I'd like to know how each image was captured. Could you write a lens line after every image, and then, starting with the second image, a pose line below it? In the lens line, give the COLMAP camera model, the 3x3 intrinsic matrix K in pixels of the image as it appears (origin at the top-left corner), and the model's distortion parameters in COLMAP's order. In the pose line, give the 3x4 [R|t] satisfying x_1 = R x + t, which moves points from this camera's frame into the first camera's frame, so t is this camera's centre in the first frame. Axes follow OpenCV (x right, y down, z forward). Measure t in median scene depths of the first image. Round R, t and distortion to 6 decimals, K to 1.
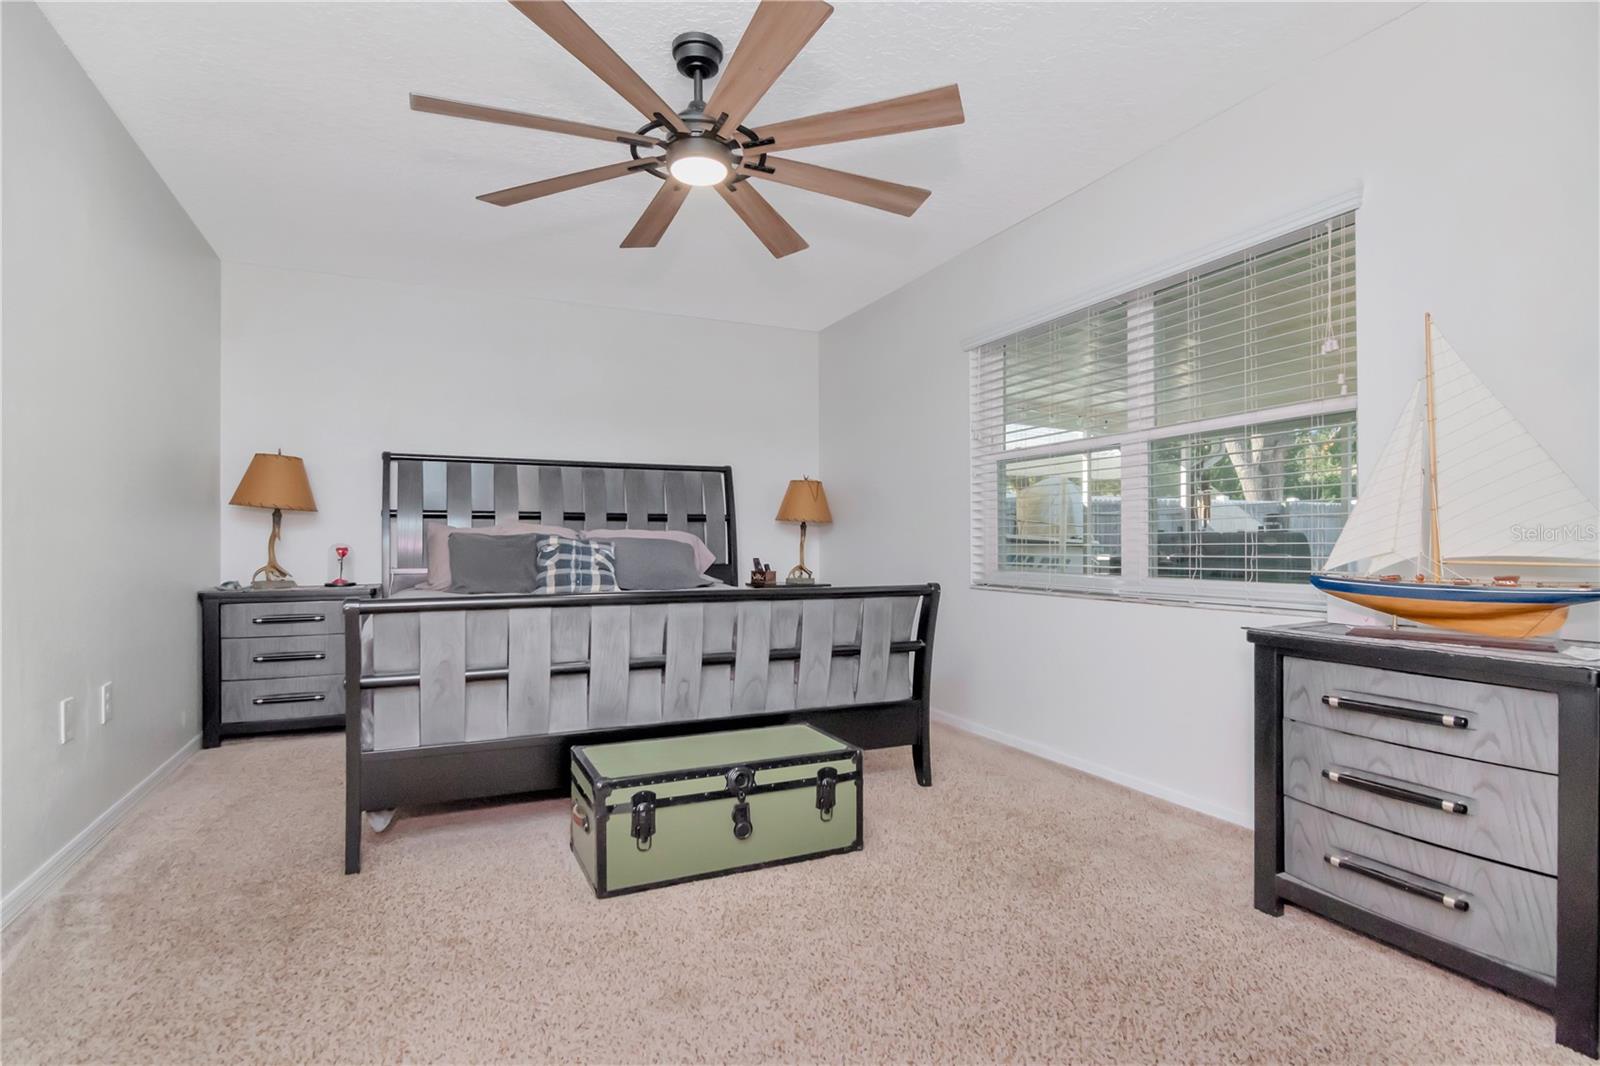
lens RADIAL K [[784.8, 0, 798.3], [0, 784.8, 528.3], [0, 0, 1]] dist [-0.001431, -0.006413]
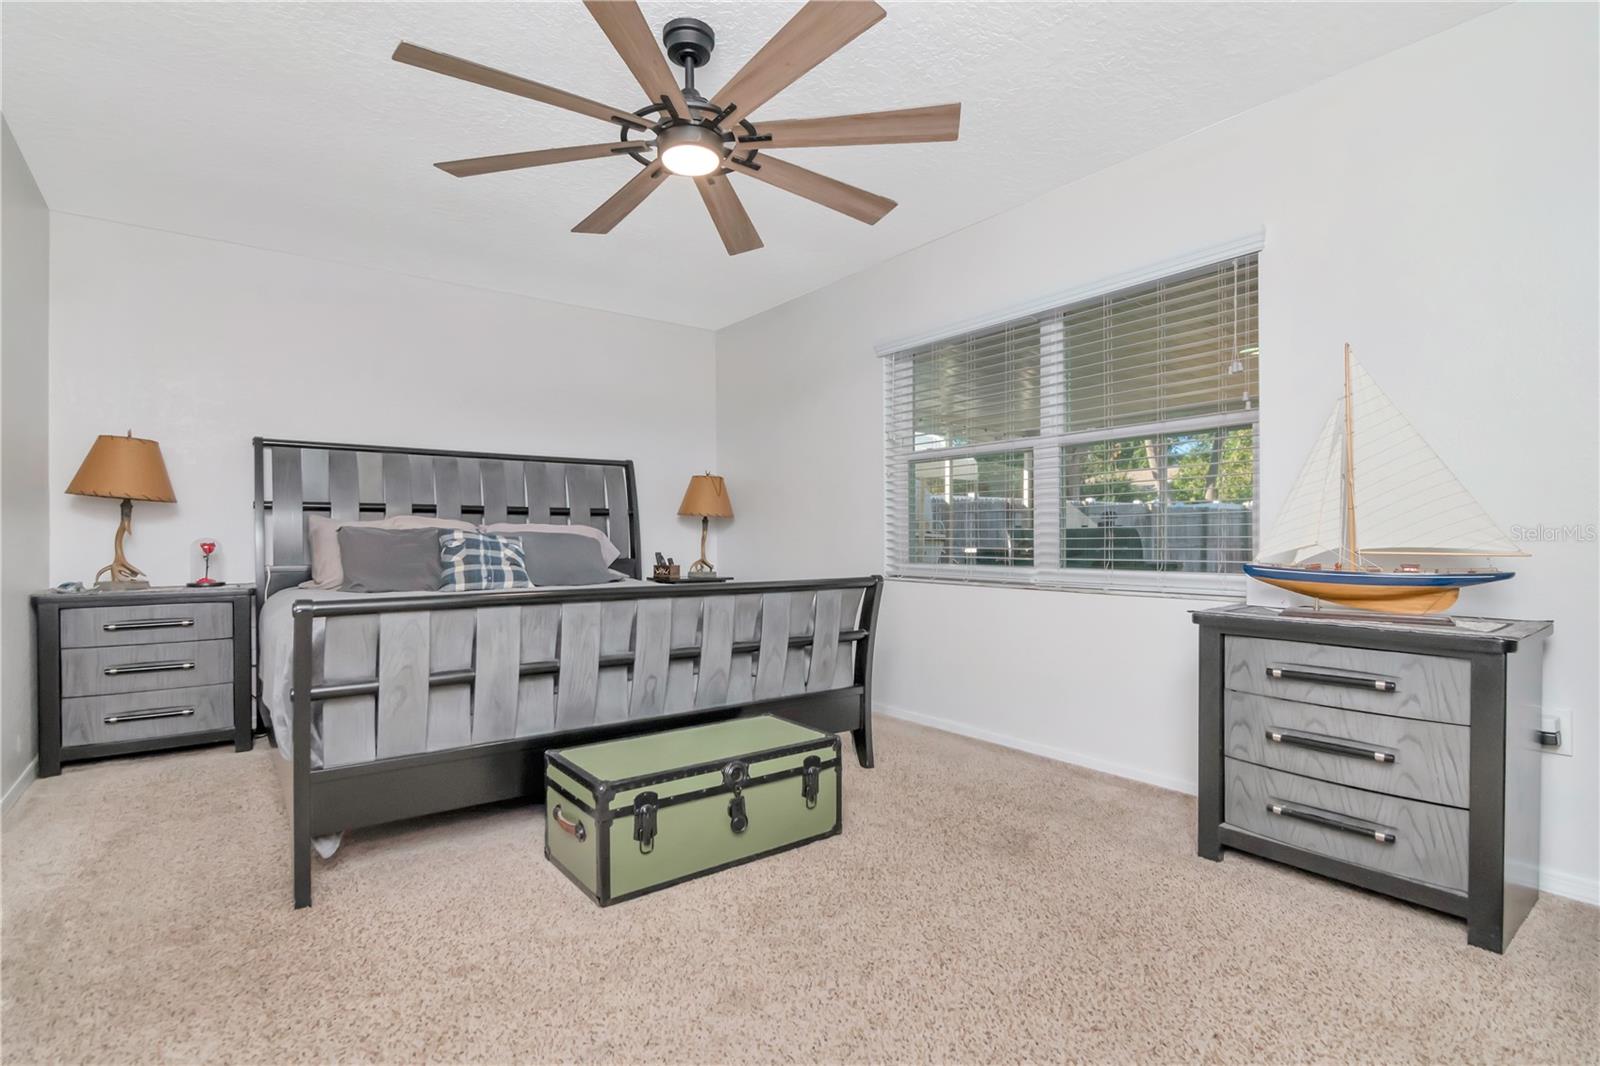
lens RADIAL K [[751.9, 0, 797.2], [0, 751.9, 527.3], [0, 0, 1]] dist [-0.001940, -0.005134]
pose [[0.977795, 0.001865, 0.209555, -0.188191], [-0.002910, 0.999985, 0.004678, 0.001040], [-0.209543, -0.005184, 0.977786, 0.045024]]
